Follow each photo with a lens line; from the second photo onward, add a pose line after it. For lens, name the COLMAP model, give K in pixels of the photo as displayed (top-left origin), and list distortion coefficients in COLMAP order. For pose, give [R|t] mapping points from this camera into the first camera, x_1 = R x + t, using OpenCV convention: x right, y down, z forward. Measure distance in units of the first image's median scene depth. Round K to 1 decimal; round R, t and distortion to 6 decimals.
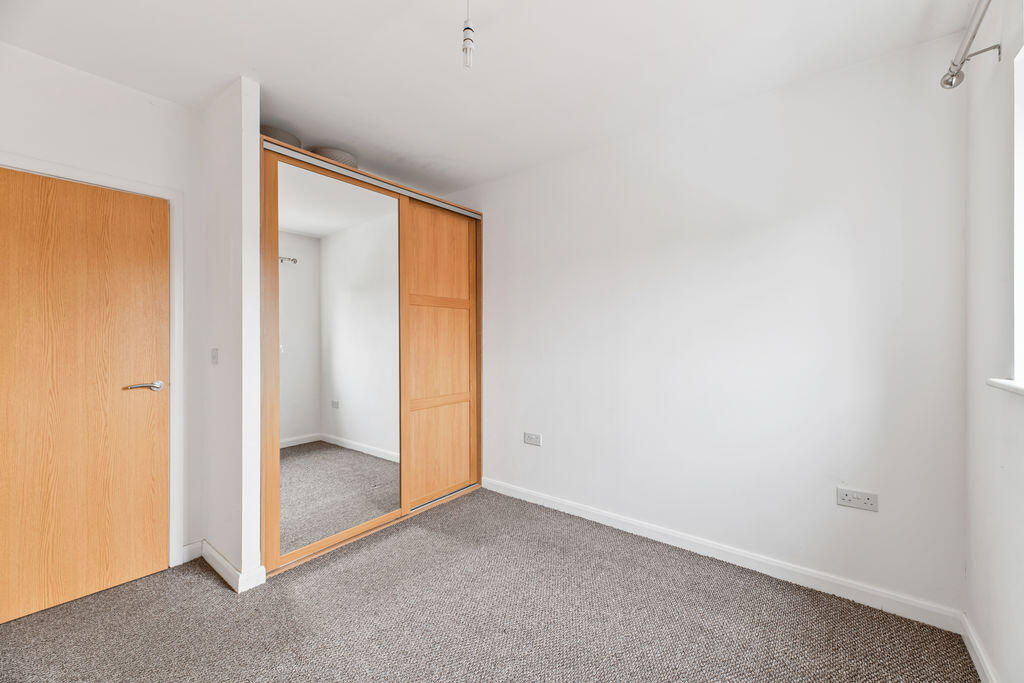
lens RADIAL K [[408.9, 0, 512.2], [0, 408.9, 335.7], [0, 0, 1]] dist [0.000479, 0.000120]
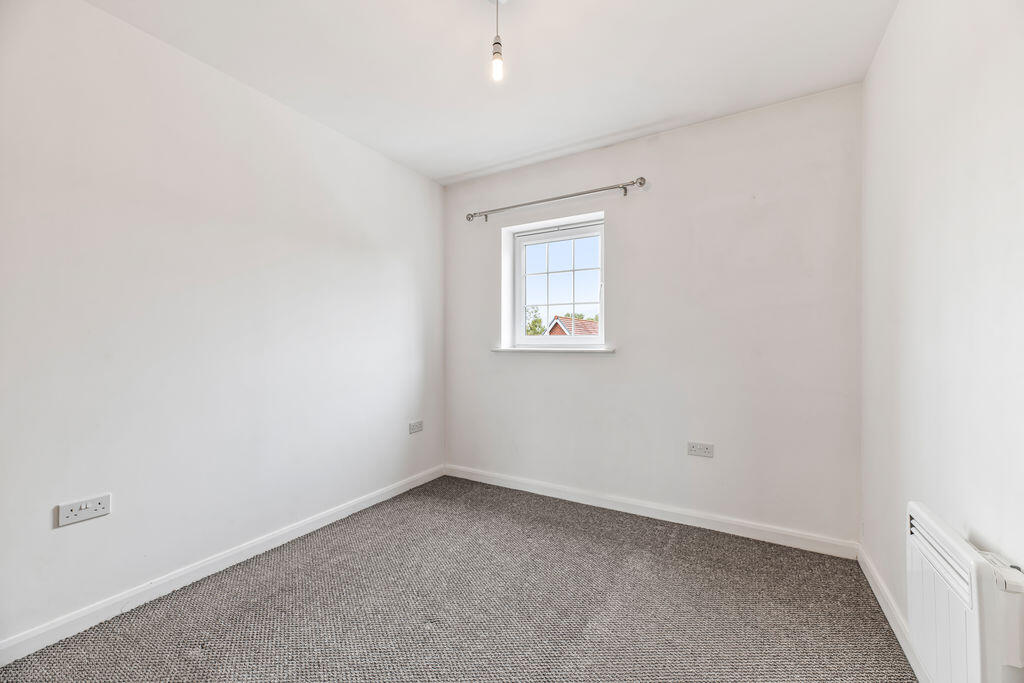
lens RADIAL K [[408.9, 0, 512.2], [0, 408.9, 335.7], [0, 0, 1]] dist [0.000479, 0.000120]
pose [[-0.146442, 0.020419, 0.989008, -0.821527], [-0.004881, 0.999760, -0.021364, 0.046149], [-0.989207, -0.007956, -0.146307, 0.758966]]
